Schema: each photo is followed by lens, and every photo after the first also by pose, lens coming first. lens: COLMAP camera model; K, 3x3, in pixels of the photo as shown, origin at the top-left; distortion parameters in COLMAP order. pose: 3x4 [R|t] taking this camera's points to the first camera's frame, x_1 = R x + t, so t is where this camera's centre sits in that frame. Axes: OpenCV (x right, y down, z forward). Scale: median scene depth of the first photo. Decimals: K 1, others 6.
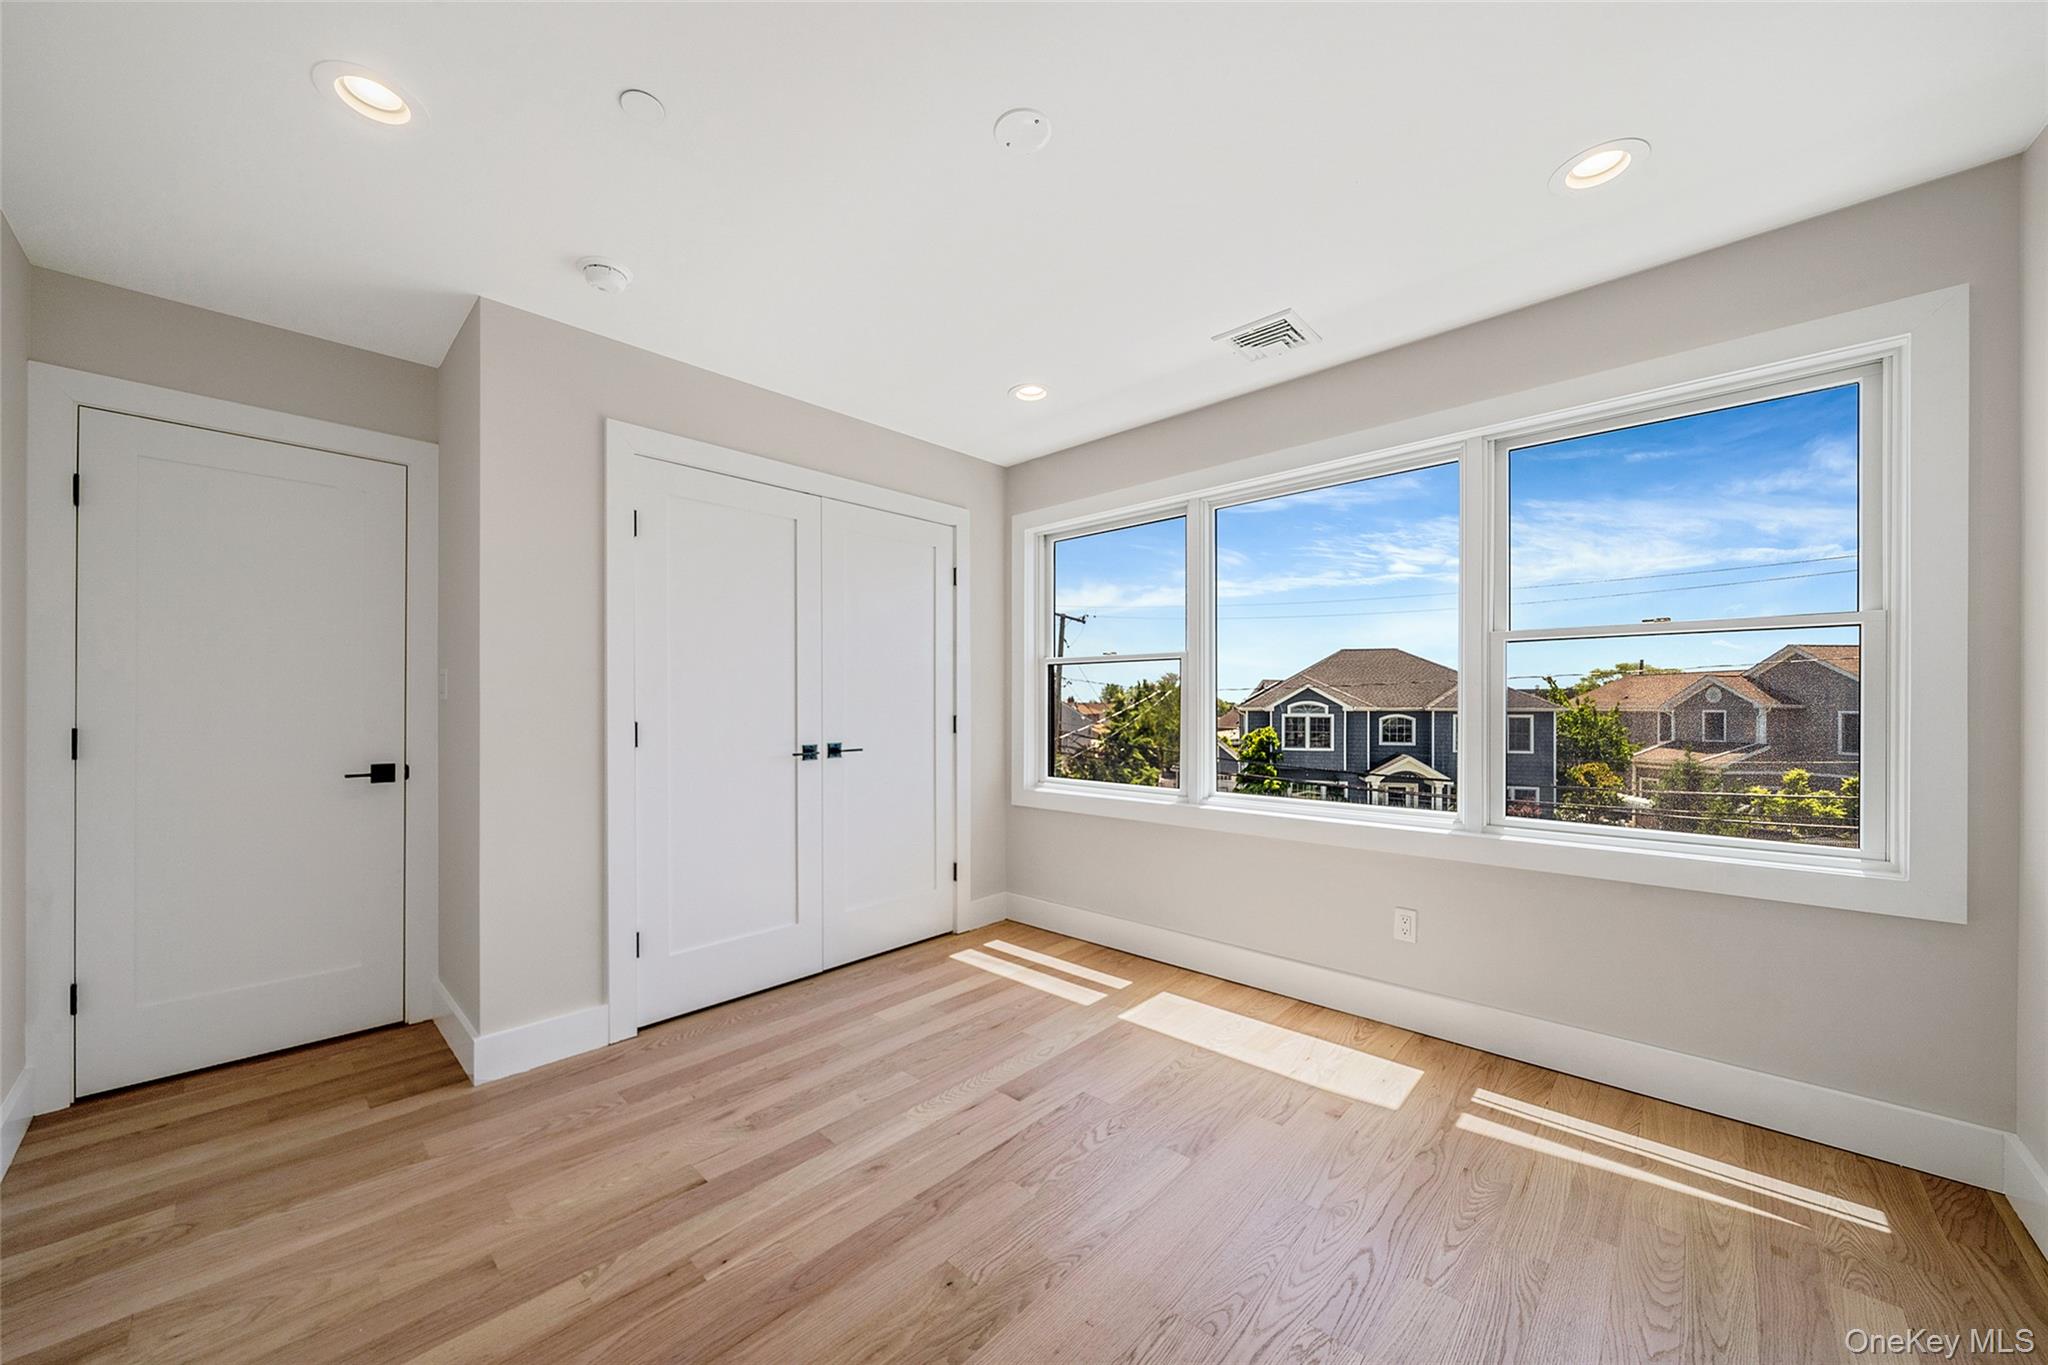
lens RADIAL K [[753.2, 0, 1010.5], [0, 753.2, 704.8], [0, 0, 1]] dist [-0.001729, -0.000282]
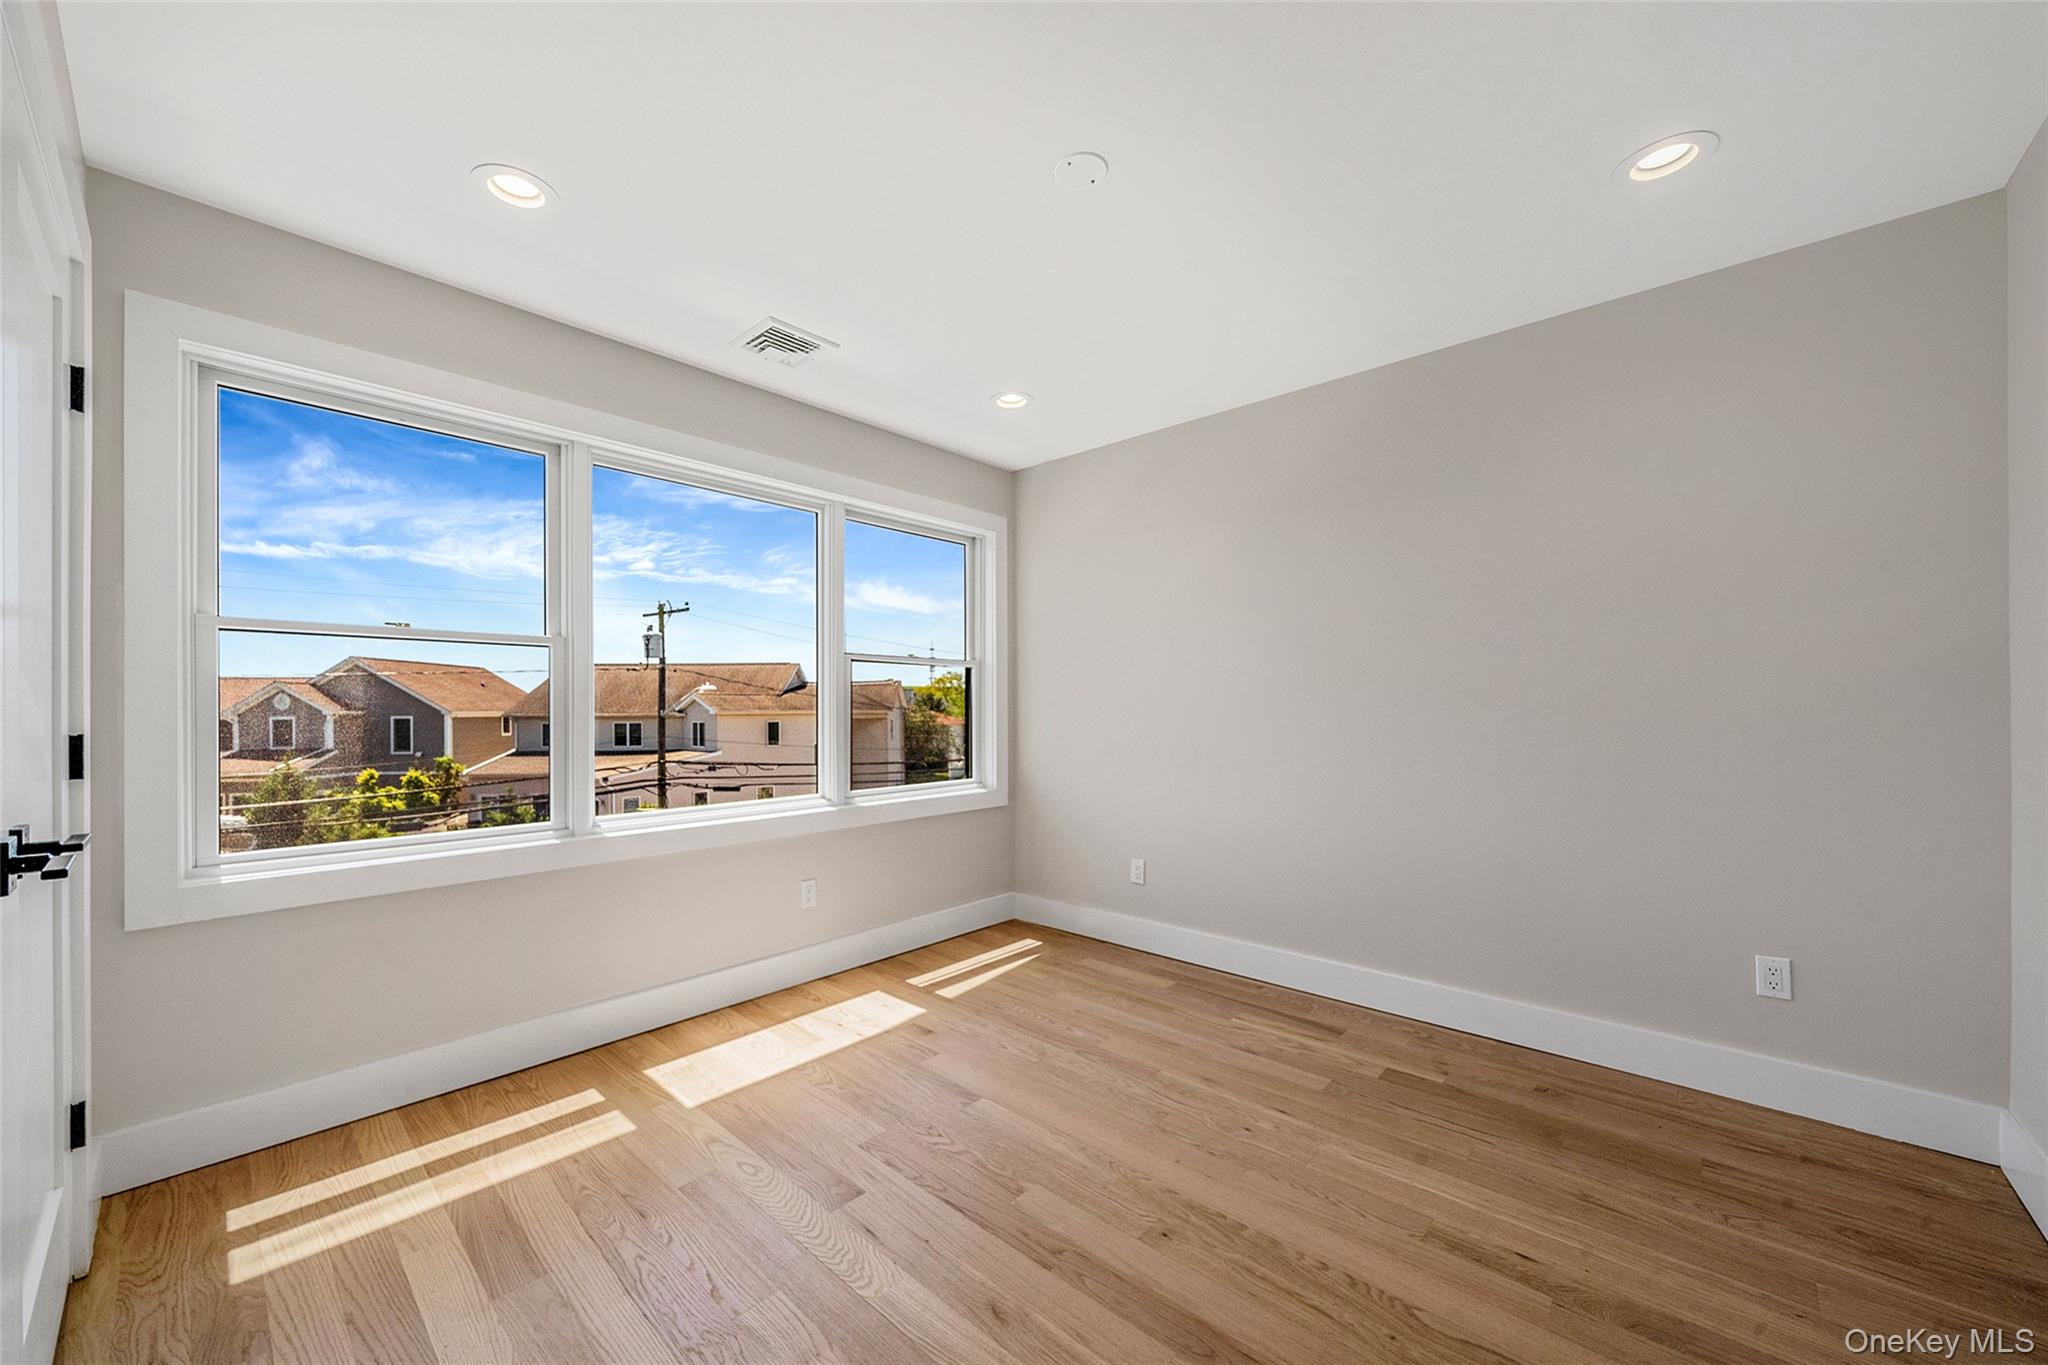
lens RADIAL K [[753.2, 0, 1010.5], [0, 753.2, 704.8], [0, 0, 1]] dist [-0.001729, -0.000282]
pose [[-0.017630, 0.004685, 0.999834, -0.577386], [0.005347, 0.999975, -0.004592, 0.003237], [-0.999830, 0.005265, -0.017654, 0.611609]]
